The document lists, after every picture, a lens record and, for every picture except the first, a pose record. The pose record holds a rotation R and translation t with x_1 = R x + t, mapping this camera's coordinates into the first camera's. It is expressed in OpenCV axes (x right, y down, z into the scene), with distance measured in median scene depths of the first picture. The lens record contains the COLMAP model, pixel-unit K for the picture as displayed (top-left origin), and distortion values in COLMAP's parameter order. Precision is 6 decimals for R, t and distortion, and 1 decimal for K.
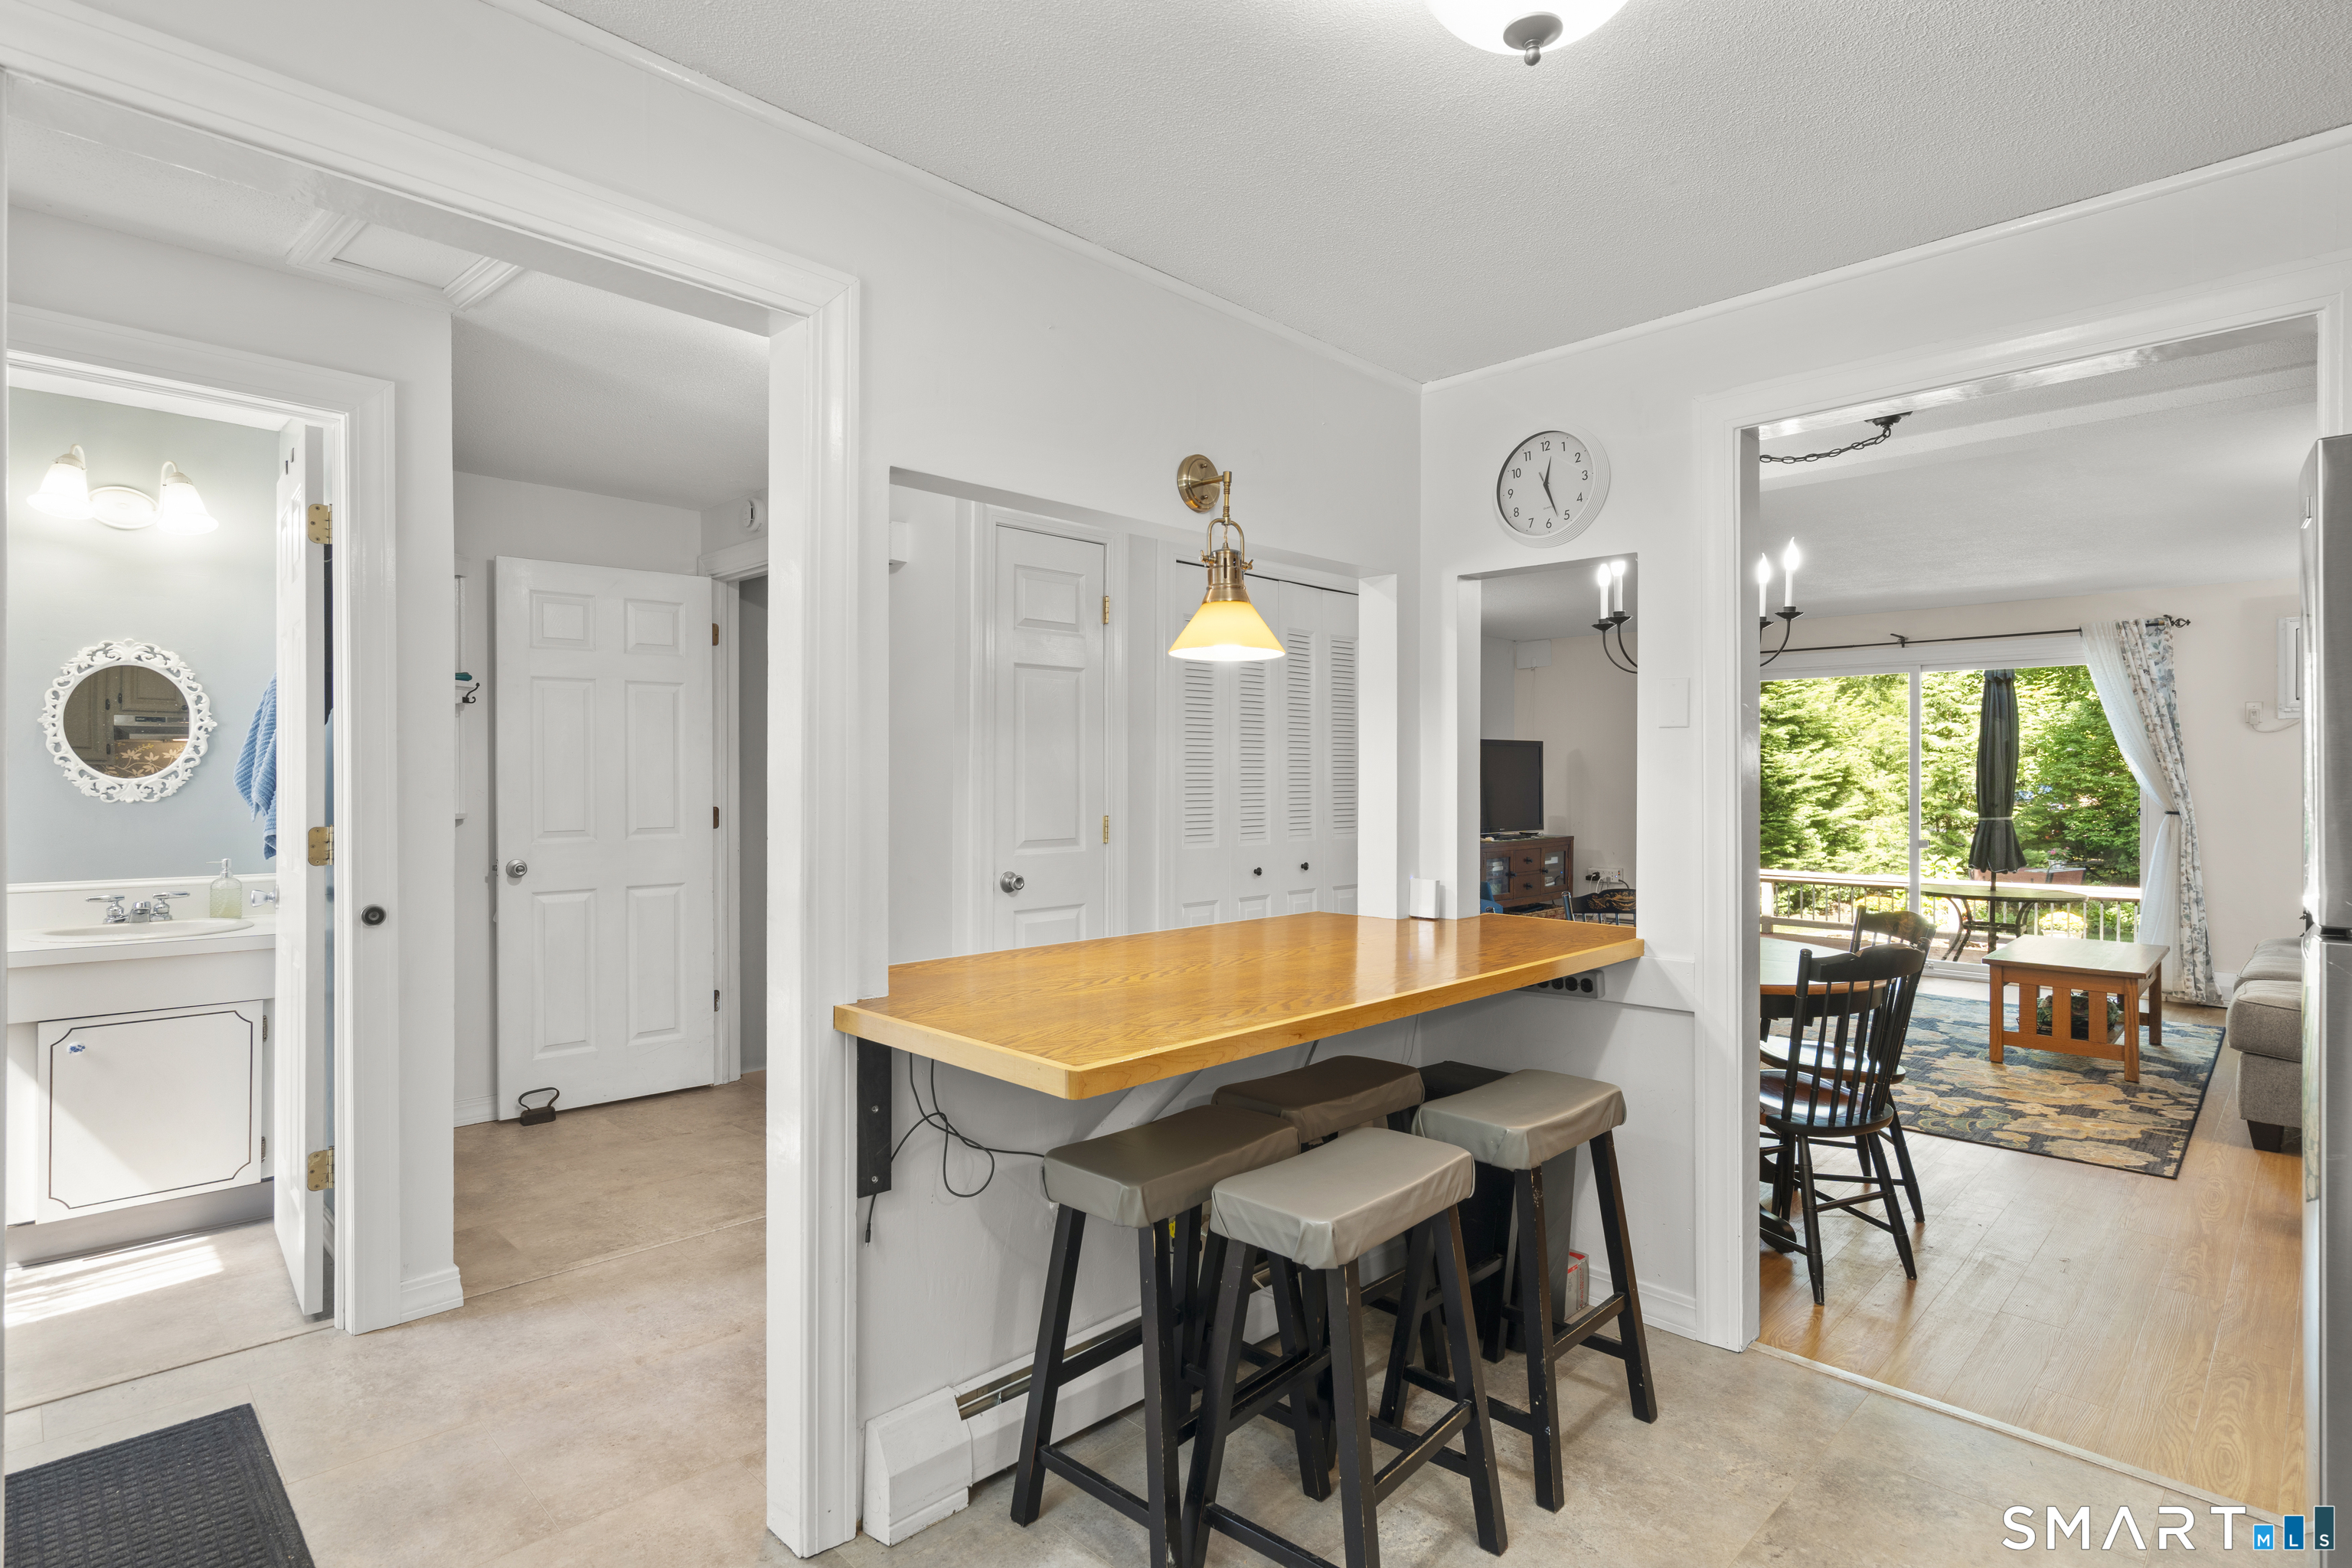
lens RADIAL K [[1172.6, 0, 1176.0], [0, 1172.6, 784.0], [0, 0, 1]] dist [-0.000992, 0.000149]
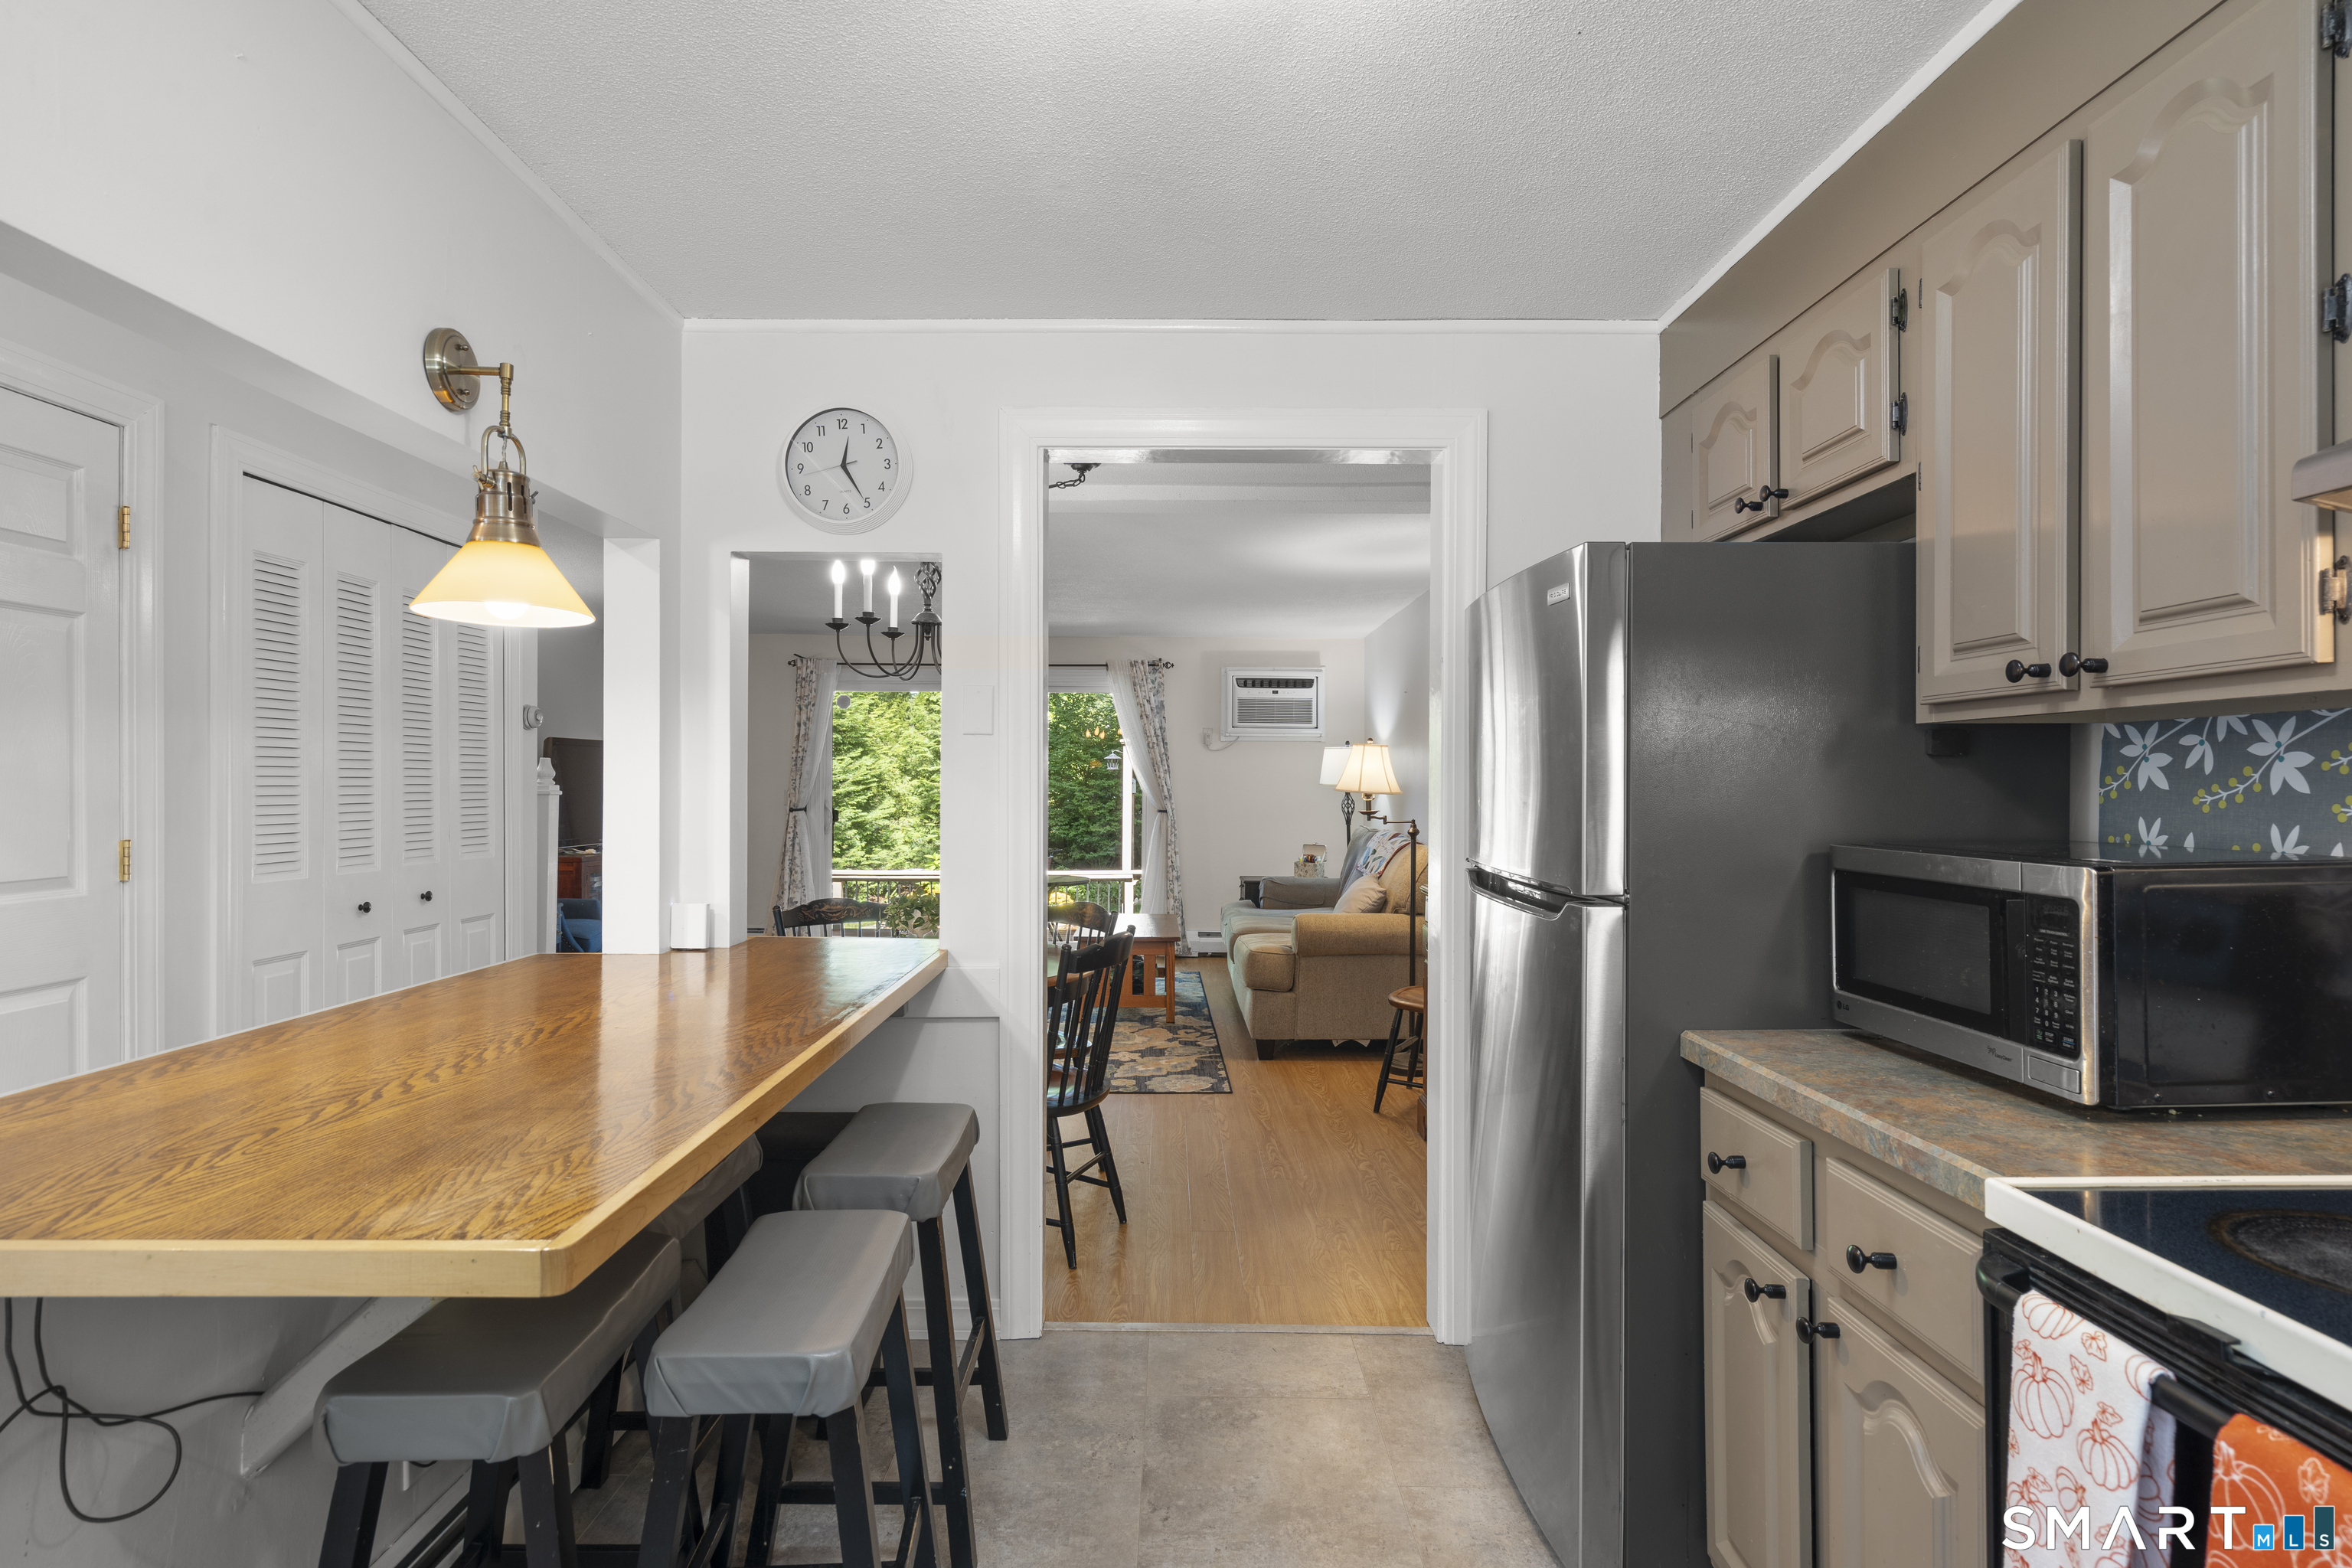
lens RADIAL K [[1177.2, 0, 1172.5], [0, 1177.2, 796.7], [0, 0, 1]] dist [-0.000608, 0.001900]
pose [[0.708247, -0.005584, 0.705942, -0.142177], [0.000636, 0.999973, 0.007271, -0.002306], [-0.705964, -0.004700, 0.708232, 0.149108]]
